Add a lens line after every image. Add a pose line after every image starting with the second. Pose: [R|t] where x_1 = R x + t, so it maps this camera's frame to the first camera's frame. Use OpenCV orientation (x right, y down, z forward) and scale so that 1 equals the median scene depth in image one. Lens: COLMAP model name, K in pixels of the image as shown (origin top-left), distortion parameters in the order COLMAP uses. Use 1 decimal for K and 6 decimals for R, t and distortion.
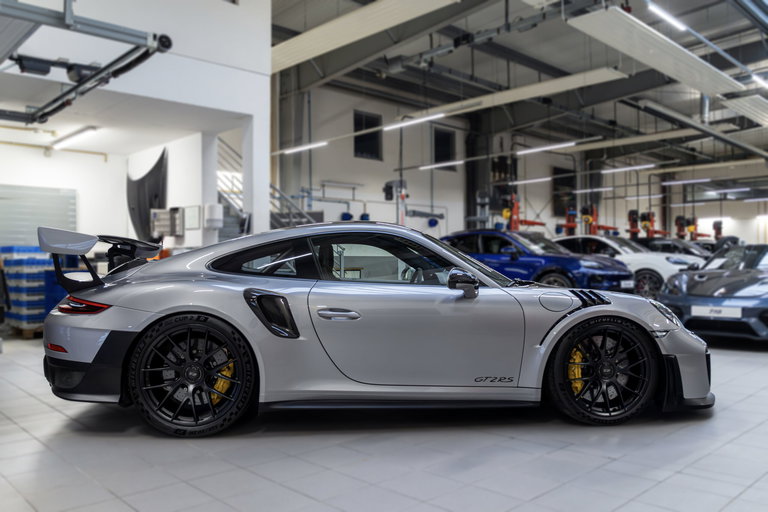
lens RADIAL K [[631.1, 0, 384.0], [0, 631.1, 256.0], [0, 0, 1]] dist [-0.005670, -0.002313]
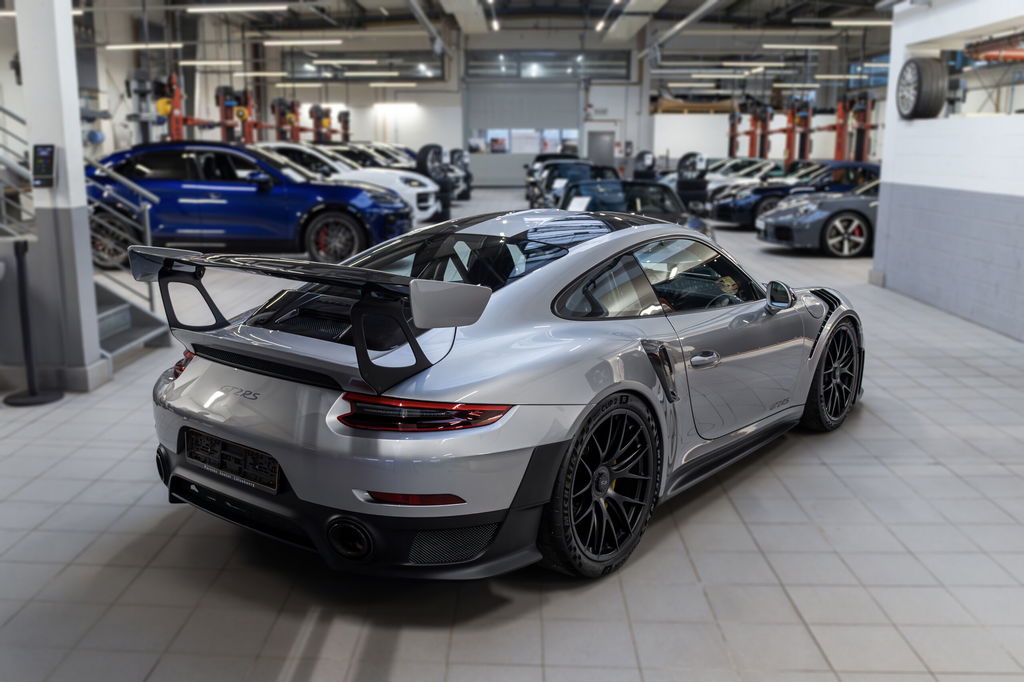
lens RADIAL K [[918.9, 0, 512.0], [0, 918.9, 341.0], [0, 0, 1]] dist [-0.006725, -0.008209]
pose [[0.709446, -0.136238, 0.691466, -0.660790], [-0.015810, 0.977814, 0.208878, -0.104471], [-0.704582, -0.159120, 0.691552, 0.271649]]
